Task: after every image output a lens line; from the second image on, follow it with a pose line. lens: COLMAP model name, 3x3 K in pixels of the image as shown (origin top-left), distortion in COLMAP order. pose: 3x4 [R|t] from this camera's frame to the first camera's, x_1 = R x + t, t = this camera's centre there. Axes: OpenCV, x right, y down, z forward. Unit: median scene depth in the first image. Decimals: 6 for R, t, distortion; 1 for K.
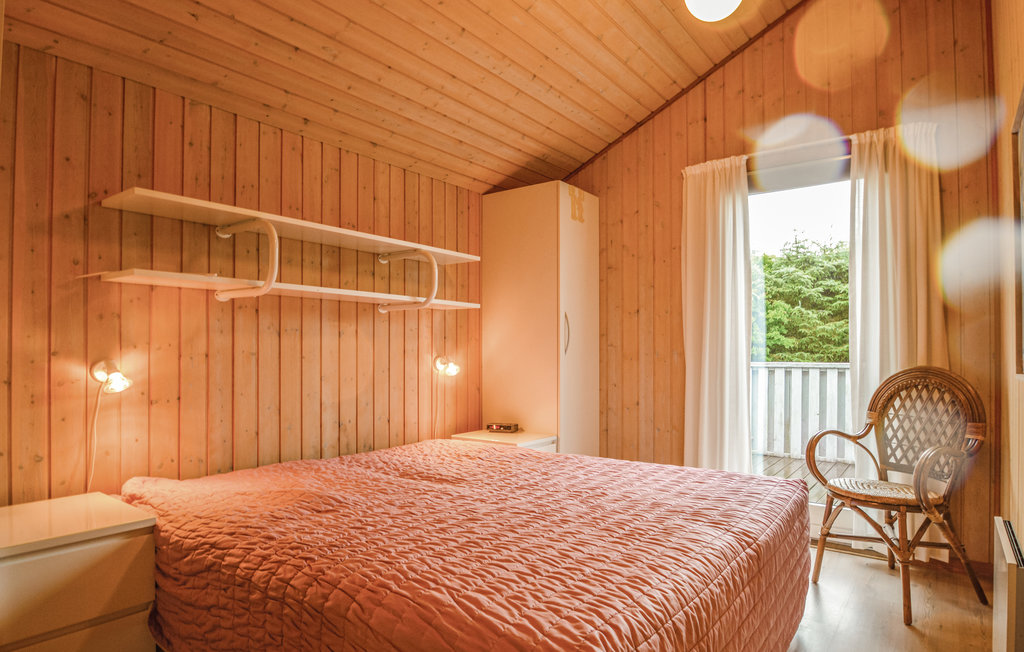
lens RADIAL K [[590.2, 0, 516.4], [0, 590.2, 334.8], [0, 0, 1]] dist [-0.000051, -0.026897]
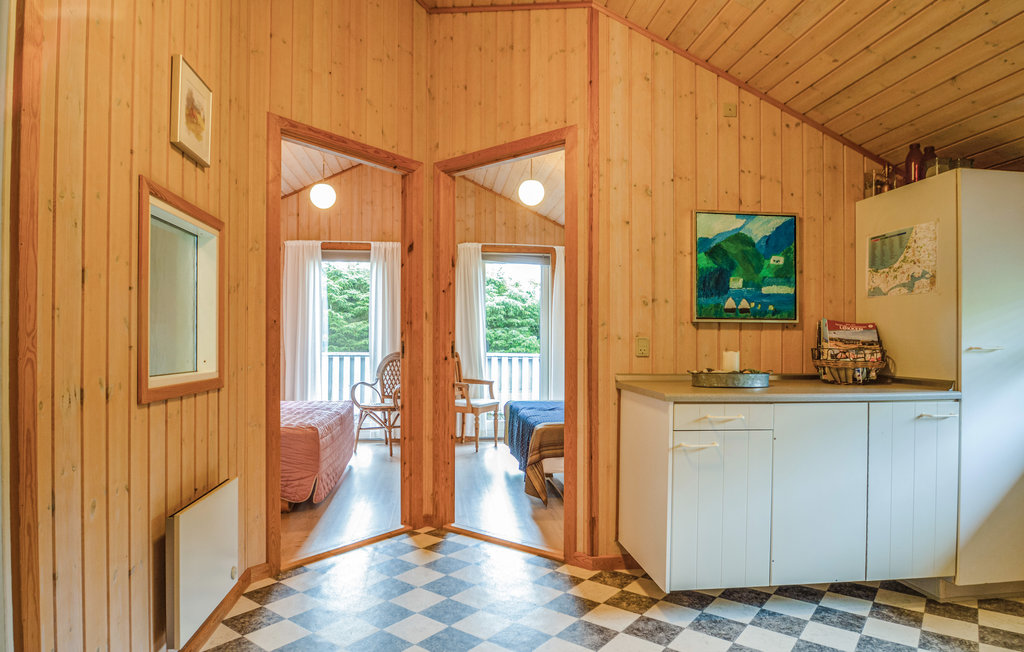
lens RADIAL K [[590.2, 0, 516.4], [0, 590.2, 334.8], [0, 0, 1]] dist [-0.000051, -0.026897]
pose [[0.719019, 0.009073, 0.694932, -0.450957], [-0.017684, 0.999830, 0.005243, -0.028056], [-0.694766, -0.016059, 0.719057, -0.759595]]
